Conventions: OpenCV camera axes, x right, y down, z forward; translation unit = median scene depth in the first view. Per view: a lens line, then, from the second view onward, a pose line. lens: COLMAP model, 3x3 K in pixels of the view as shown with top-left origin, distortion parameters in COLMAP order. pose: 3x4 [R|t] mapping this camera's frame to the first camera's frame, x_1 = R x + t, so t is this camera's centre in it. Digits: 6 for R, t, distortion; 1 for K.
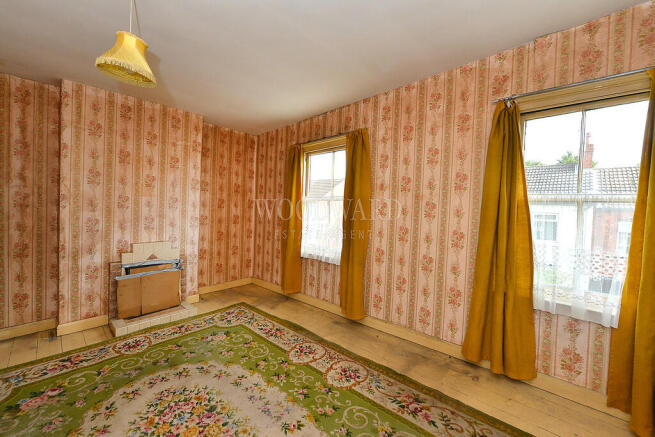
lens RADIAL K [[266.5, 0, 327.5], [0, 266.5, 218.5], [0, 0, 1]] dist [-0.000464, -0.000098]
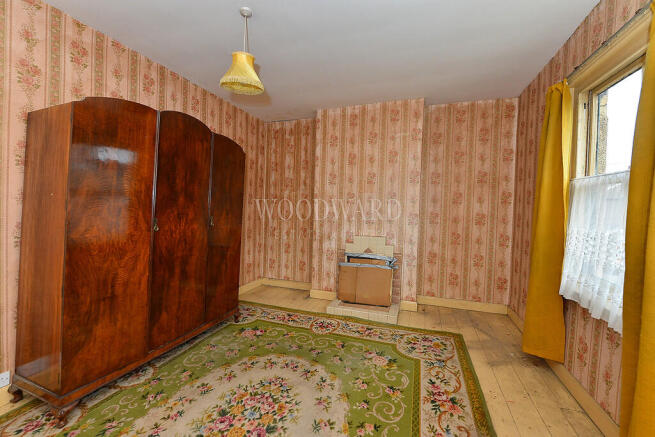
lens RADIAL K [[266.7, 0, 325.1], [0, 266.7, 205.3], [0, 0, 1]] dist [-0.000709, -0.000025]
pose [[0.384871, -0.008406, -0.922932, 0.254408], [-0.040522, 0.998840, -0.025995, 0.002395], [0.922080, 0.047404, 0.384084, 0.462401]]
